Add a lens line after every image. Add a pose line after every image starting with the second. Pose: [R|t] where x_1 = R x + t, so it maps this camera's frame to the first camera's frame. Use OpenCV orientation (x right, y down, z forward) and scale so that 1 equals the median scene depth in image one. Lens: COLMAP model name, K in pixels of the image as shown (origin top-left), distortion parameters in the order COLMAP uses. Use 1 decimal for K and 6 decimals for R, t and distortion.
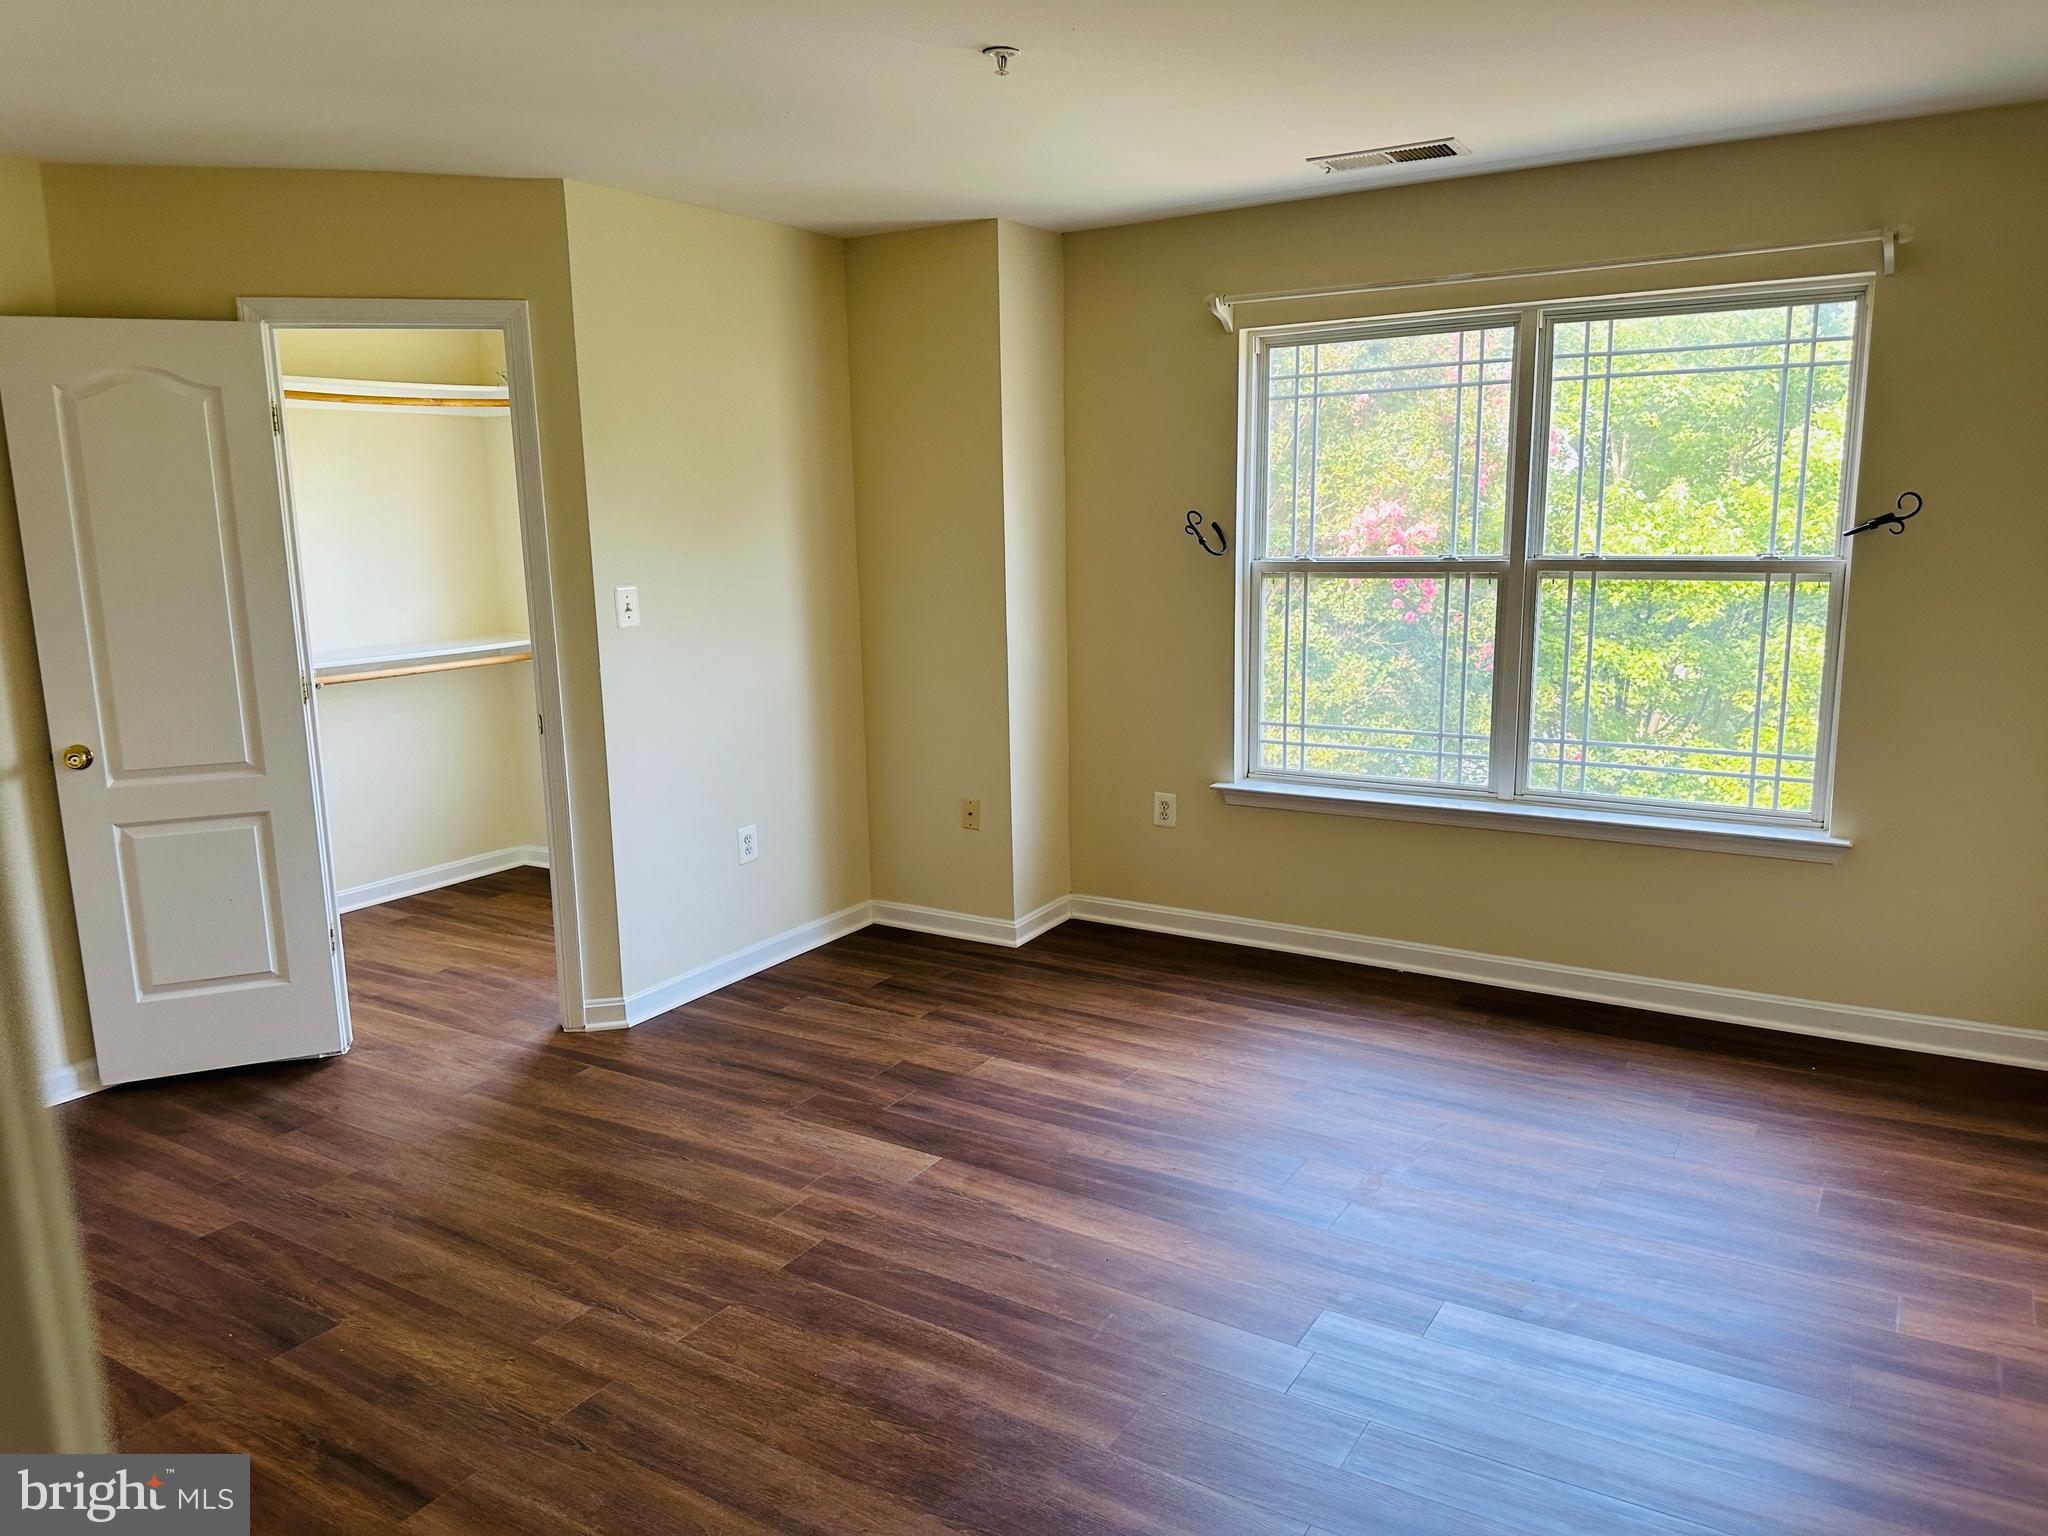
lens RADIAL K [[1442.3, 0, 1013.3], [0, 1442.3, 763.3], [0, 0, 1]] dist [0.112682, -0.199464]
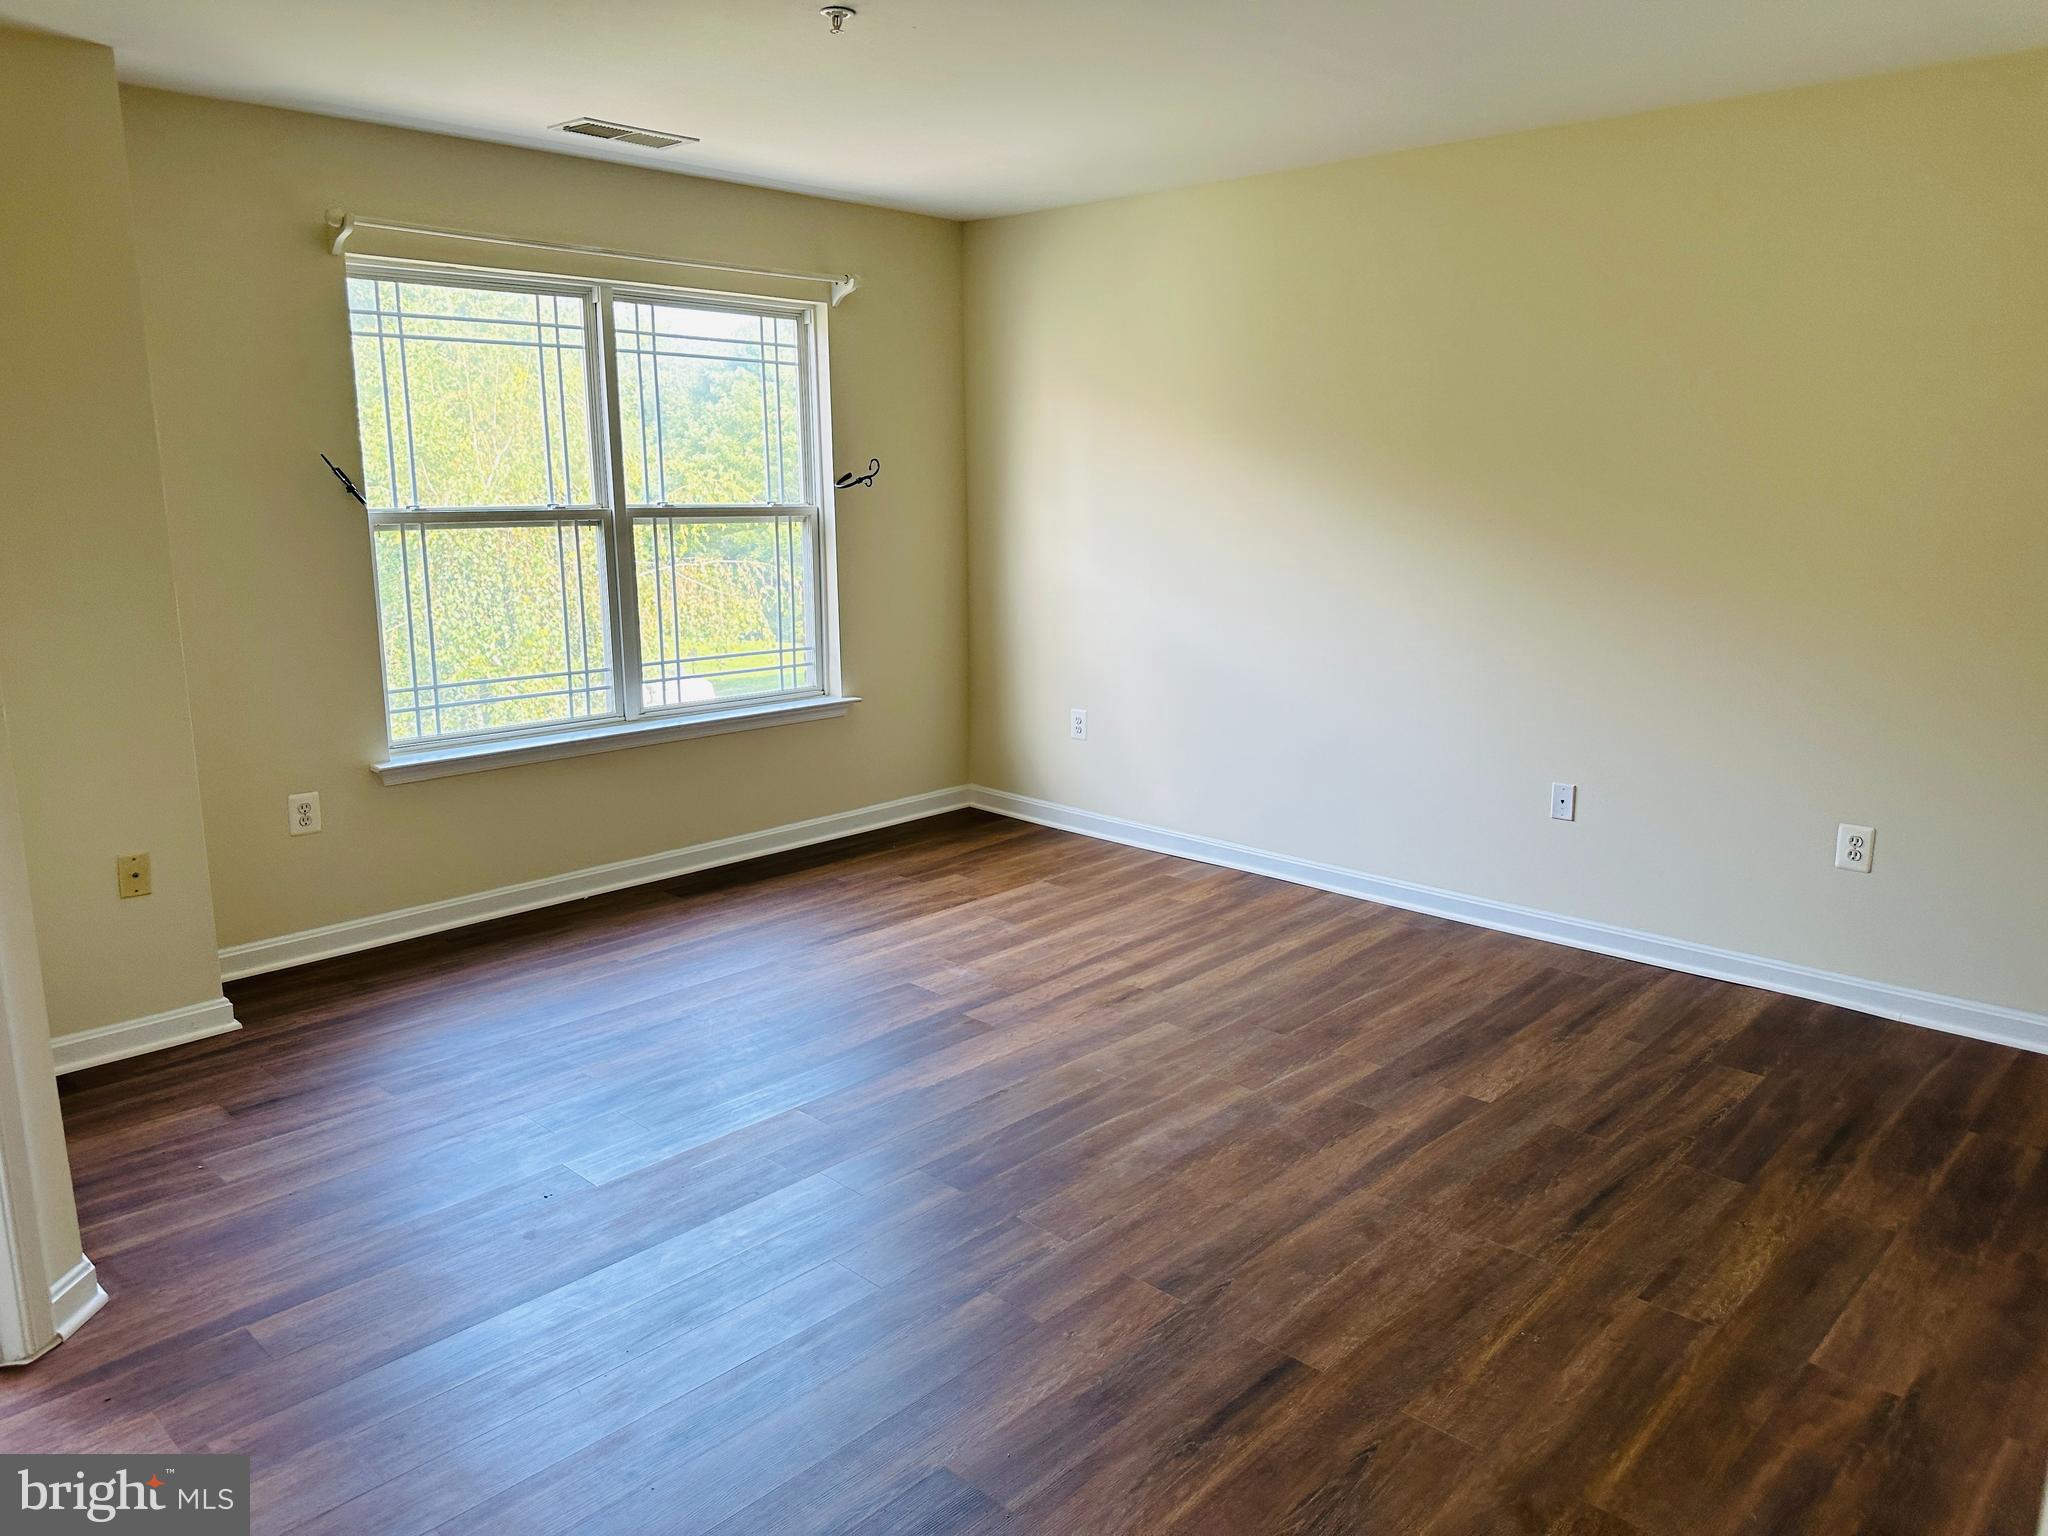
lens RADIAL K [[1499.1, 0, 1024.0], [0, 1499.1, 768.0], [0, 0, 1]] dist [0.118519, -0.218189]
pose [[0.162844, -0.176599, 0.970719, -0.776387], [0.160308, 0.975514, 0.150578, -0.068125], [-0.973541, 0.131093, 0.187167, 0.491573]]
